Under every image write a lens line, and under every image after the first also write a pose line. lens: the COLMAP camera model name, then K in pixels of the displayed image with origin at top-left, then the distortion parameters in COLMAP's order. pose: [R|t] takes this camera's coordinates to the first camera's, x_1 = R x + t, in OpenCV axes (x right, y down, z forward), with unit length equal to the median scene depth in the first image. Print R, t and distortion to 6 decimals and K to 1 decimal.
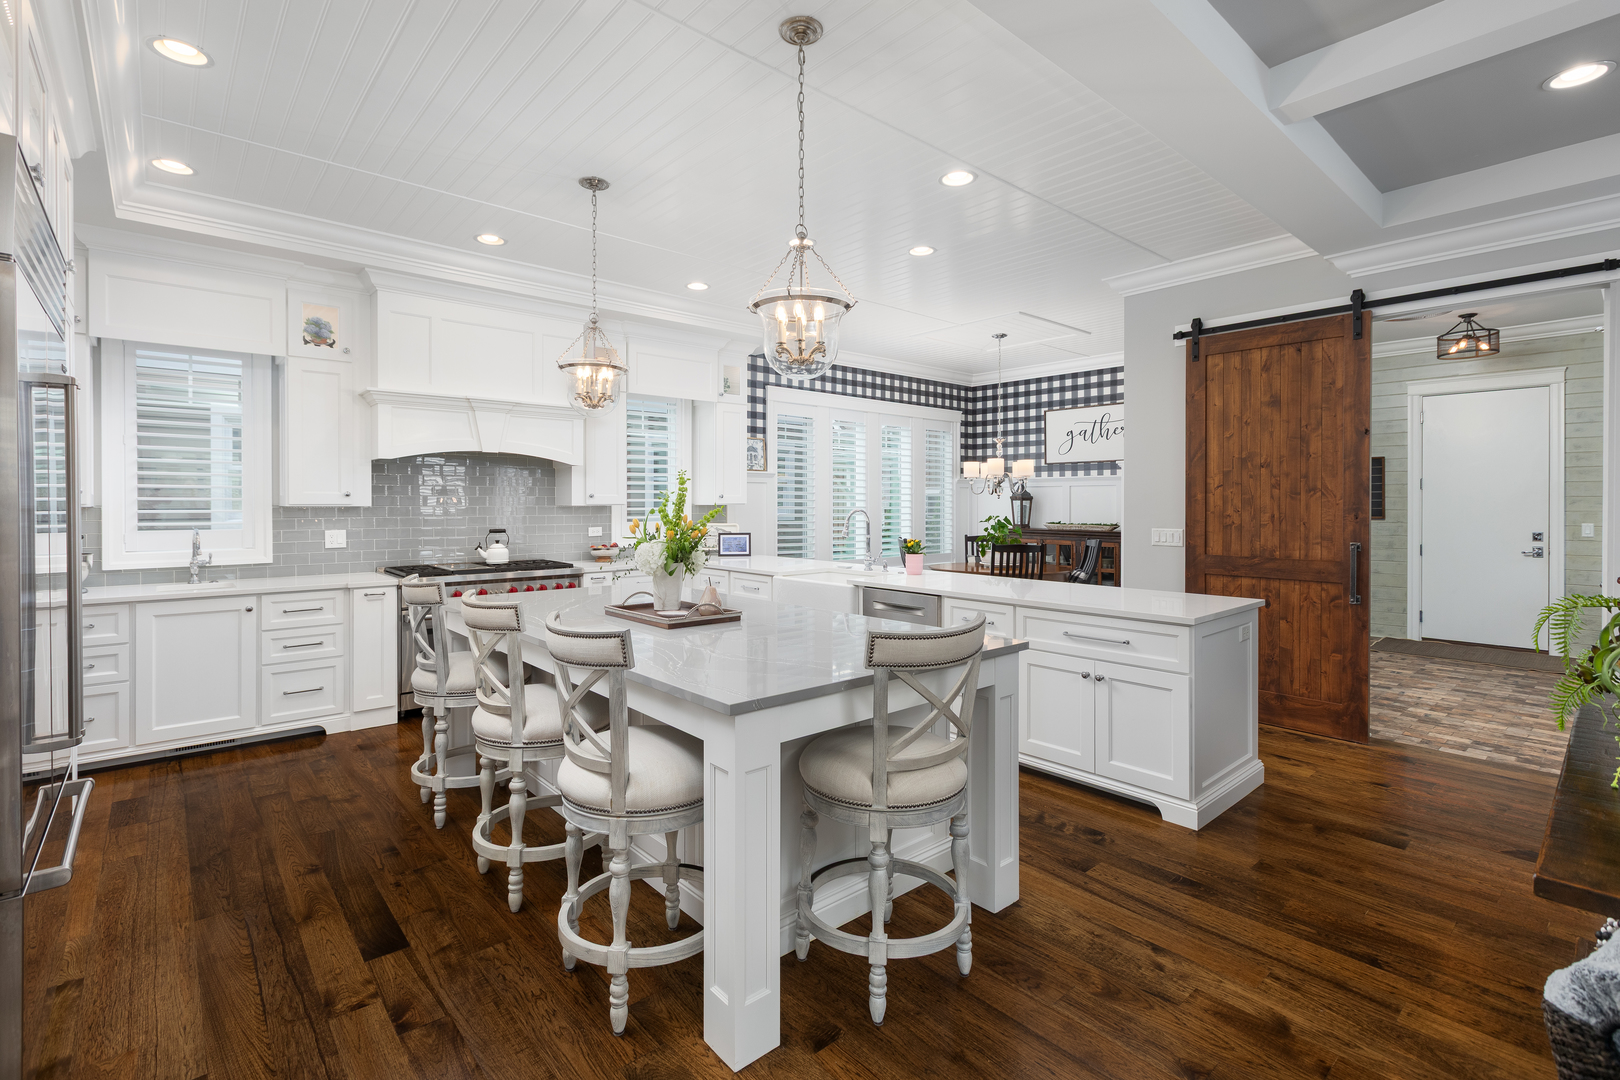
lens RADIAL K [[737.8, 0, 803.0], [0, 737.8, 519.2], [0, 0, 1]] dist [-0.000449, 0.000085]
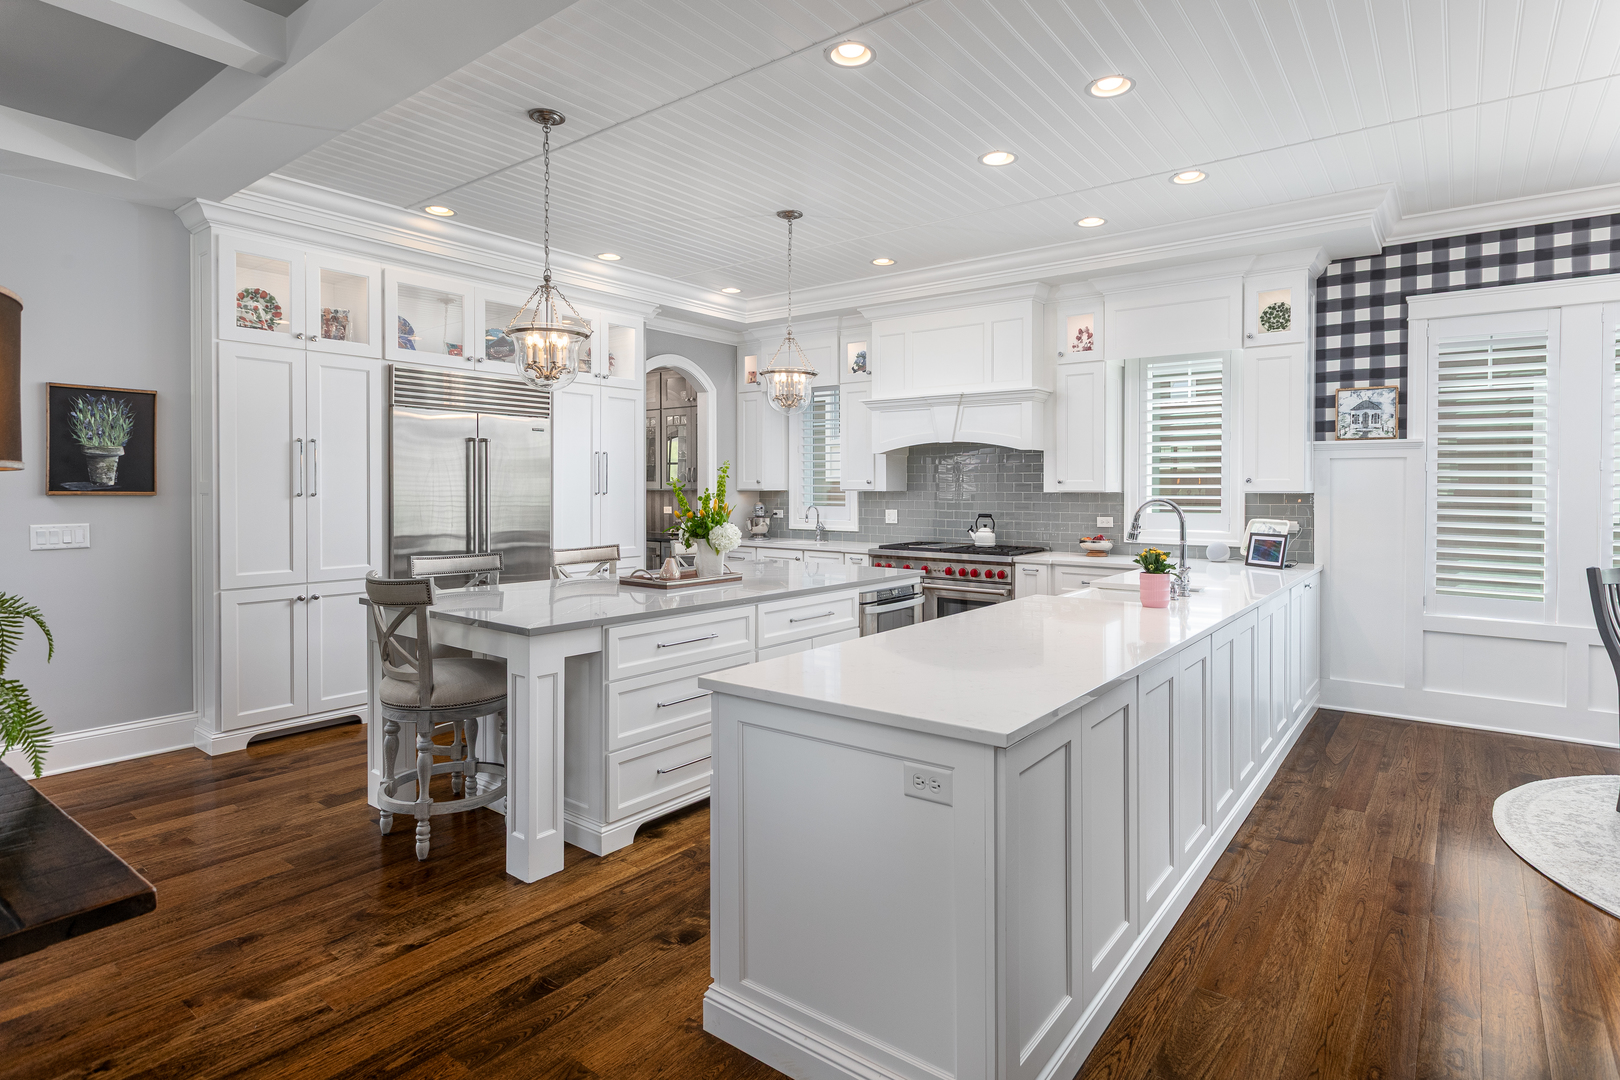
lens RADIAL K [[831.1, 0, 849.5], [0, 831.1, 501.7], [0, 0, 1]] dist [0.006653, -0.000436]
pose [[0.226586, 0.017468, -0.973834, 0.816644], [-0.024804, 0.999618, 0.012159, -0.015854], [0.973675, 0.021400, 0.226933, 0.635659]]
